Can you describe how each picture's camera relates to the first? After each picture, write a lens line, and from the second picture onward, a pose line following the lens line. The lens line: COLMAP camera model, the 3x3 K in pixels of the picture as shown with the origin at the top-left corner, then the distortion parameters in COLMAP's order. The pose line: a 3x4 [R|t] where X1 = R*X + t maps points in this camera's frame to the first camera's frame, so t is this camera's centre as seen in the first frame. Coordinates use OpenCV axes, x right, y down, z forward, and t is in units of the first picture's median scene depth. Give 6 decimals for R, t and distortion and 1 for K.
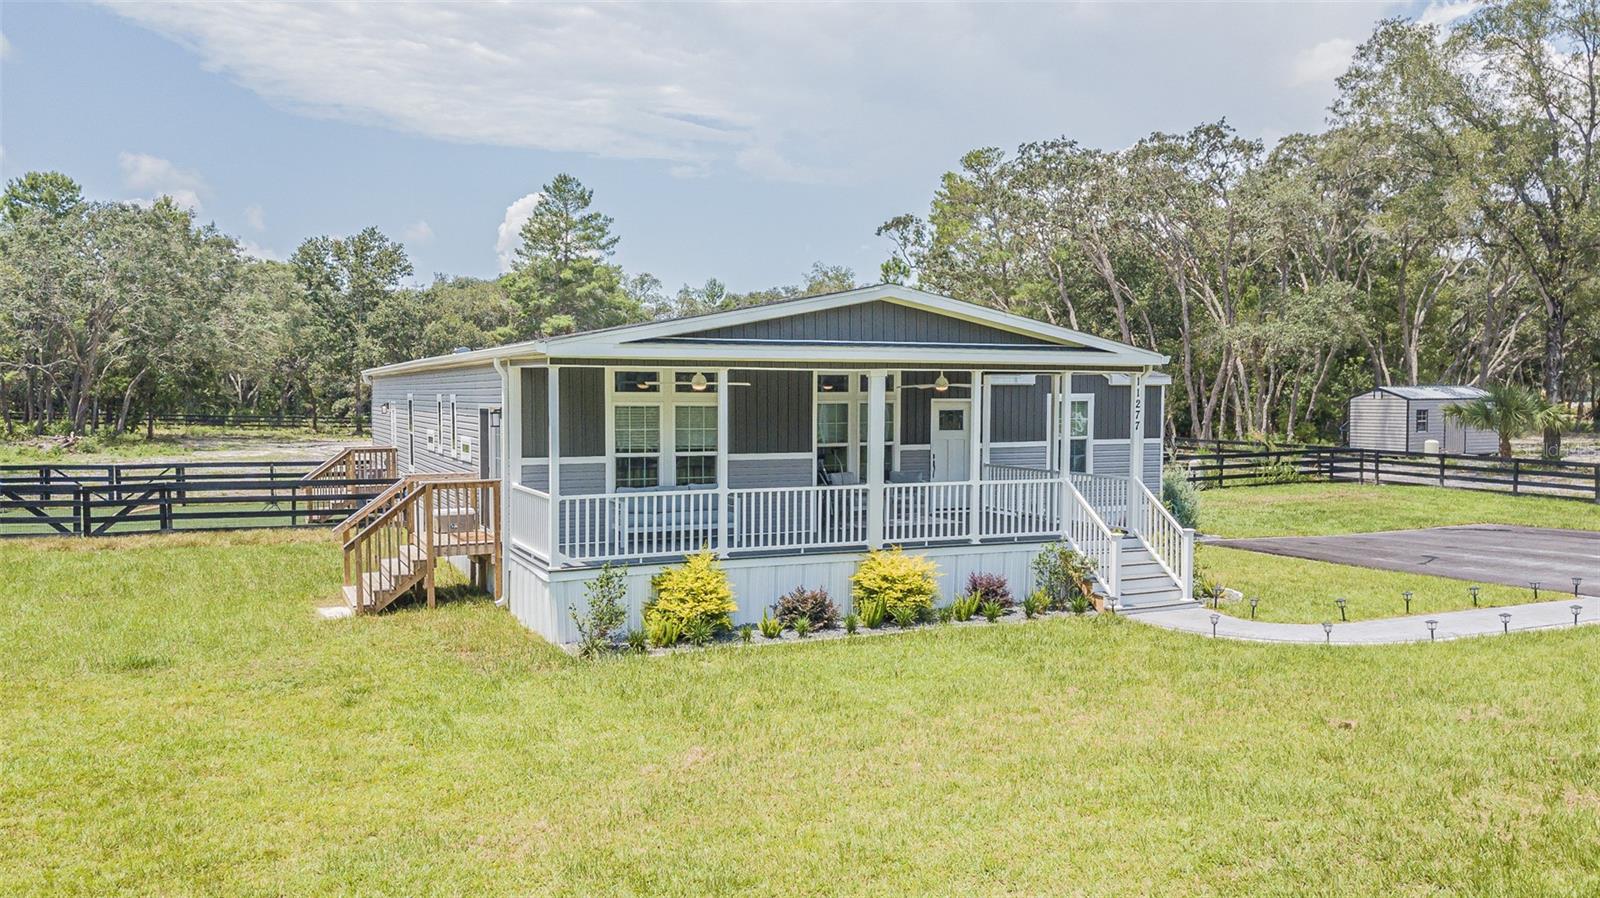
lens RADIAL K [[1241.6, 0, 800.0], [0, 1241.6, 449.0], [0, 0, 1]] dist [0.012382, -0.000743]
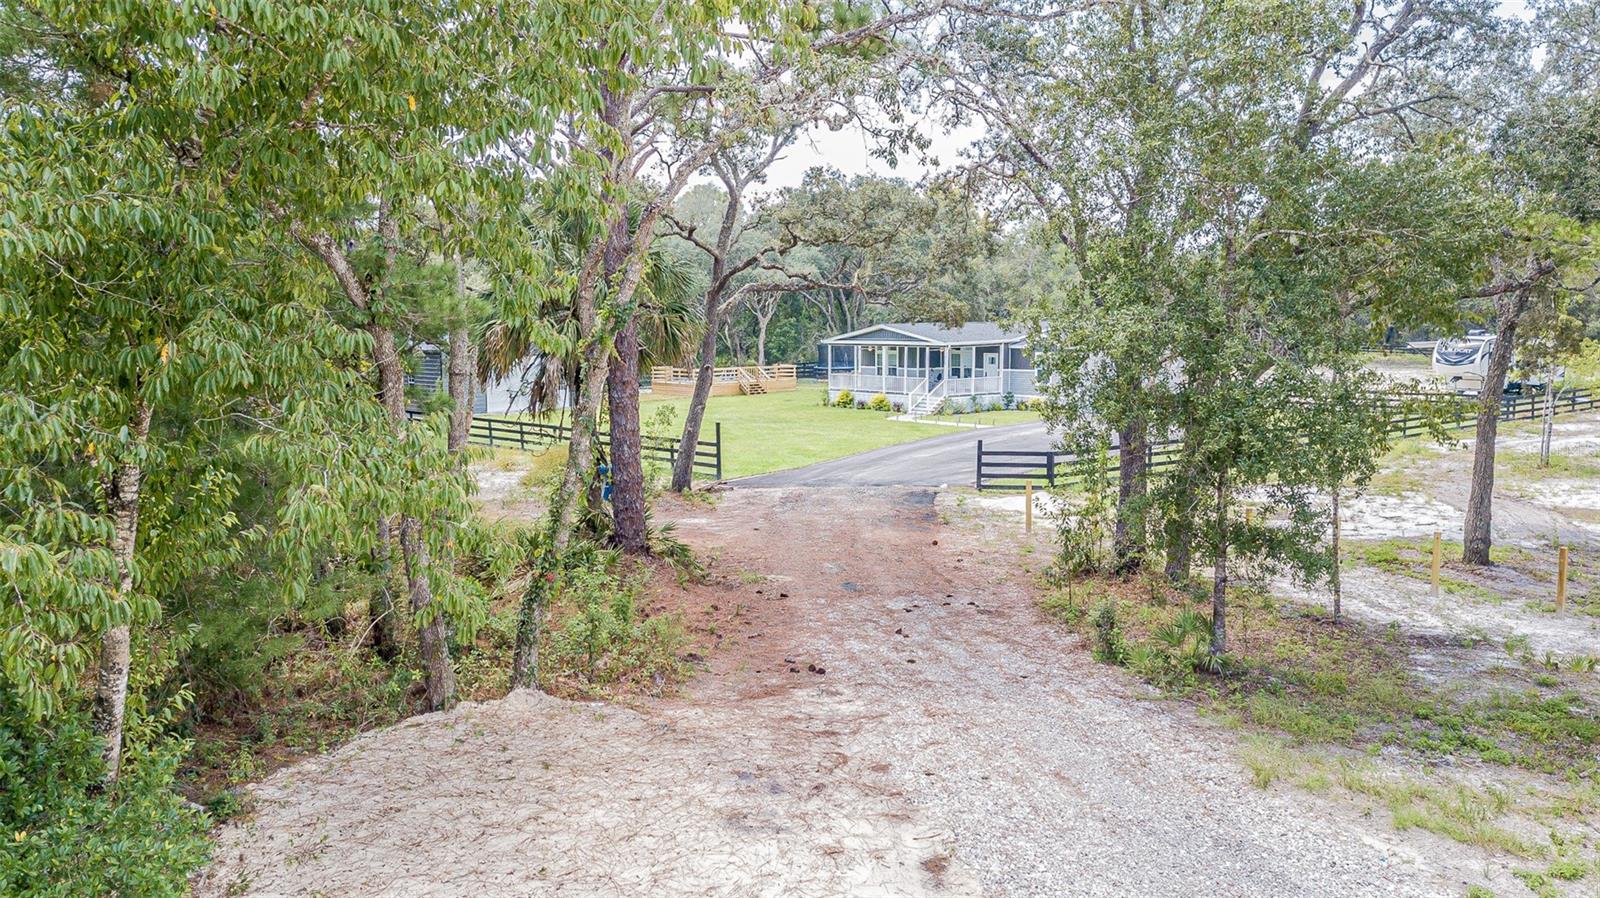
lens RADIAL K [[1254.7, 0, 800.0], [0, 1254.7, 449.0], [0, 0, 1]] dist [0.002323, -0.002770]
pose [[0.249530, 0.097606, -0.963435, 0.897797], [-0.037925, 0.995129, 0.090994, -0.021343], [0.967624, 0.013832, 0.252017, -0.052615]]
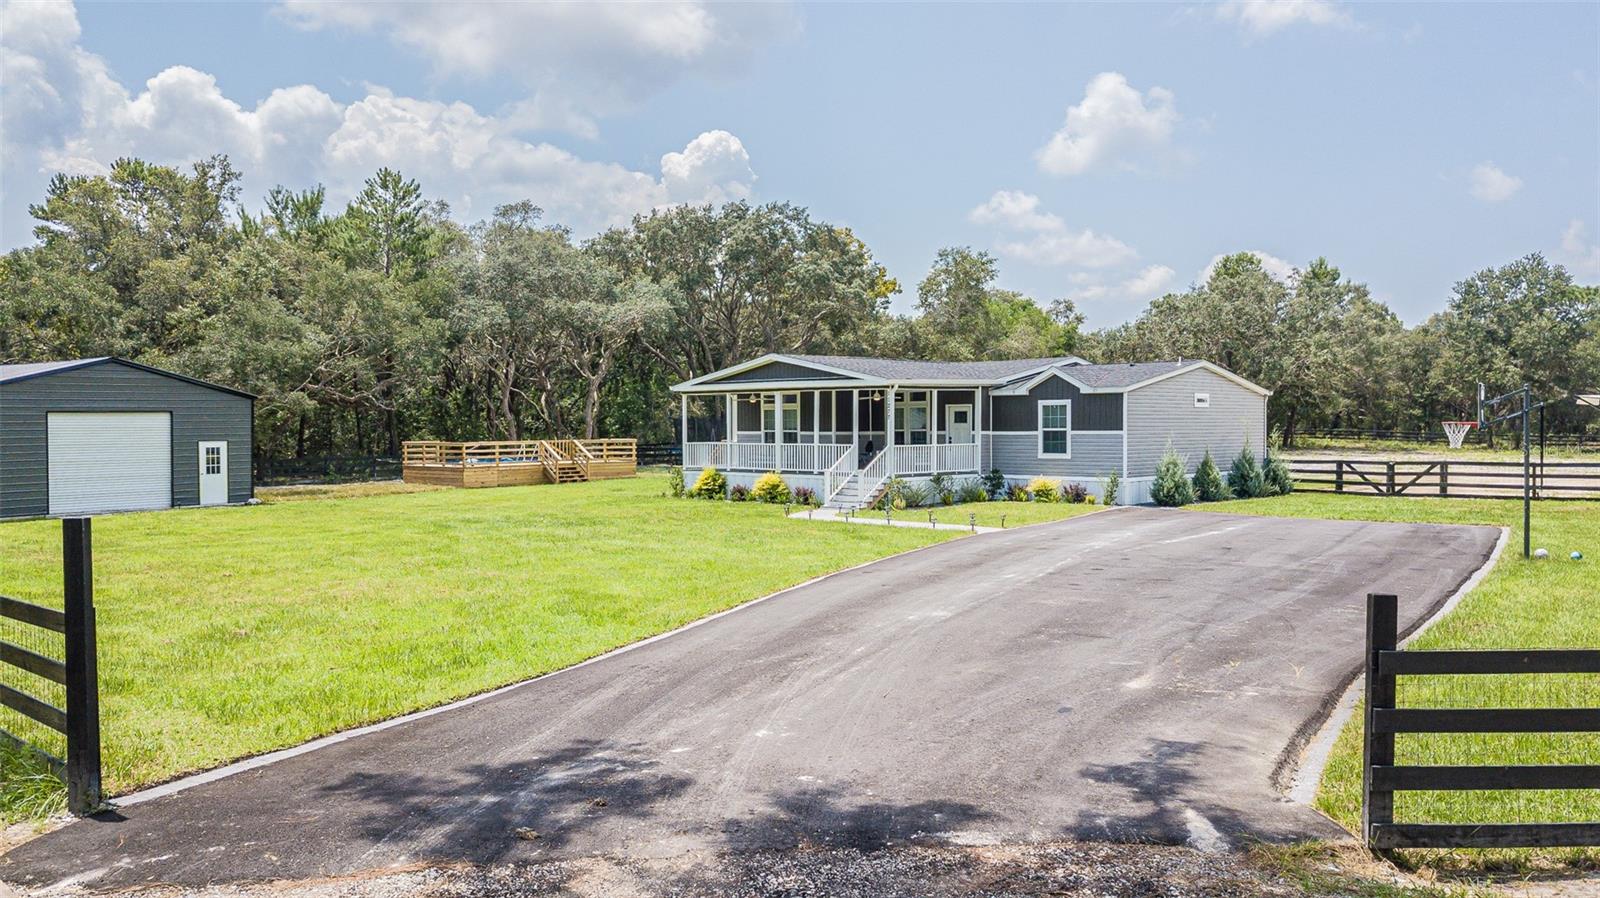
lens RADIAL K [[1241.6, 0, 800.0], [0, 1241.6, 449.0], [0, 0, 1]] dist [0.012382, -0.000743]
pose [[0.352335, 0.016697, -0.935725, 0.517901], [-0.036136, 0.999338, 0.004226, 0.006637], [0.935176, 0.032325, 0.352705, 0.060939]]
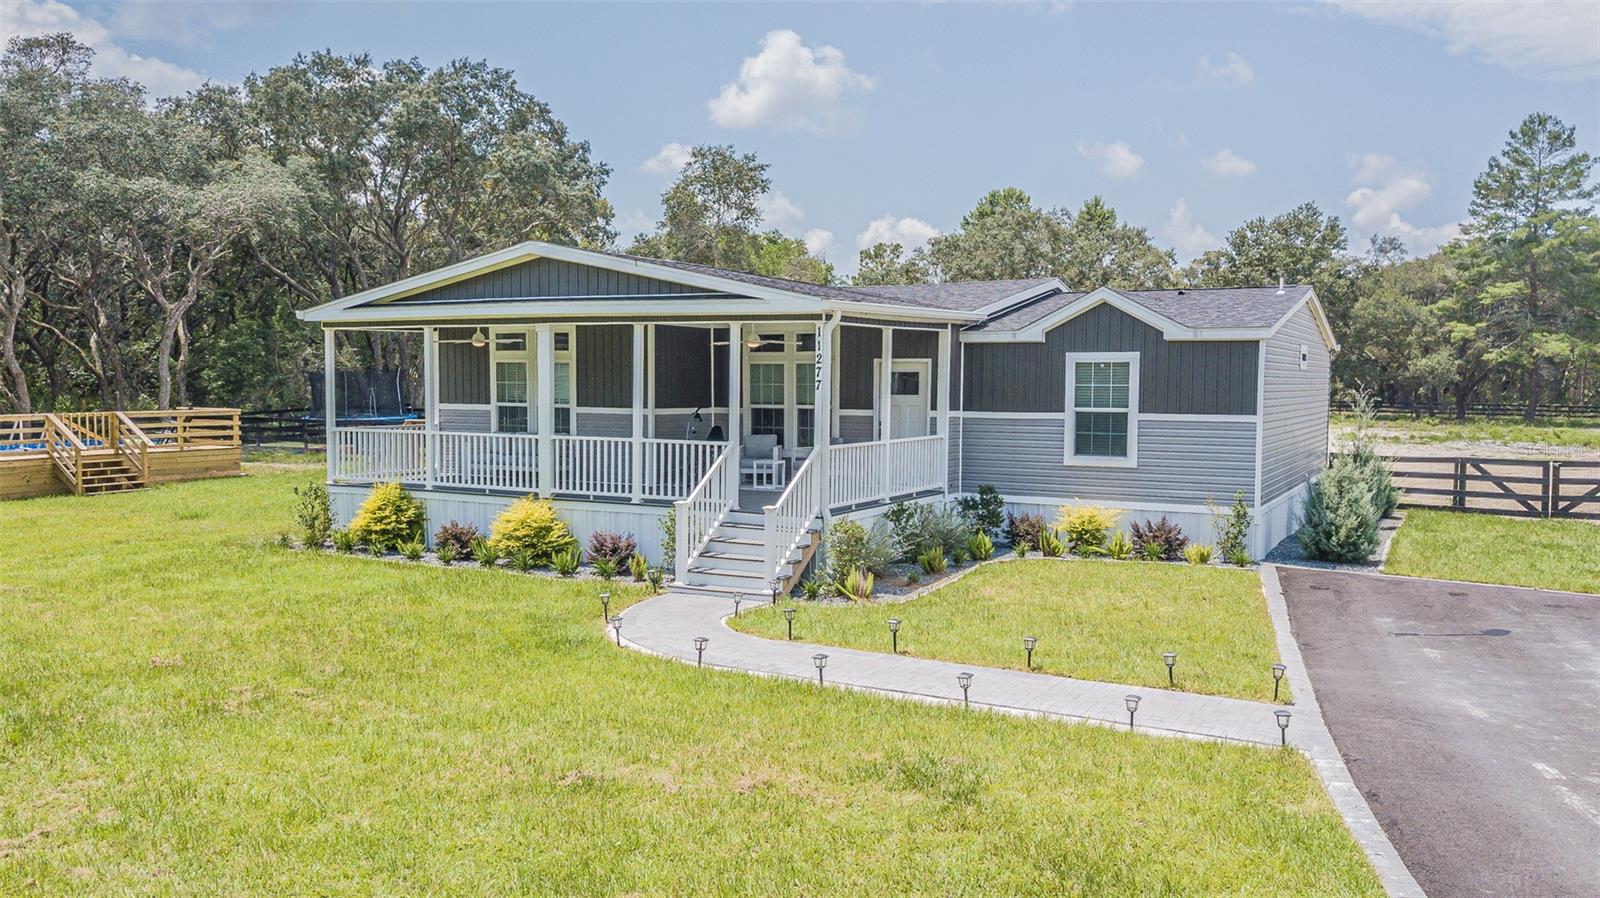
lens RADIAL K [[1227.5, 0, 800.0], [0, 1227.5, 449.0], [0, 0, 1]] dist [0.002359, 0.003316]
pose [[0.593034, 0.049812, -0.803635, 0.245771], [-0.040857, 0.998660, 0.031750, -0.000413], [0.804140, 0.014005, 0.594275, 0.134422]]
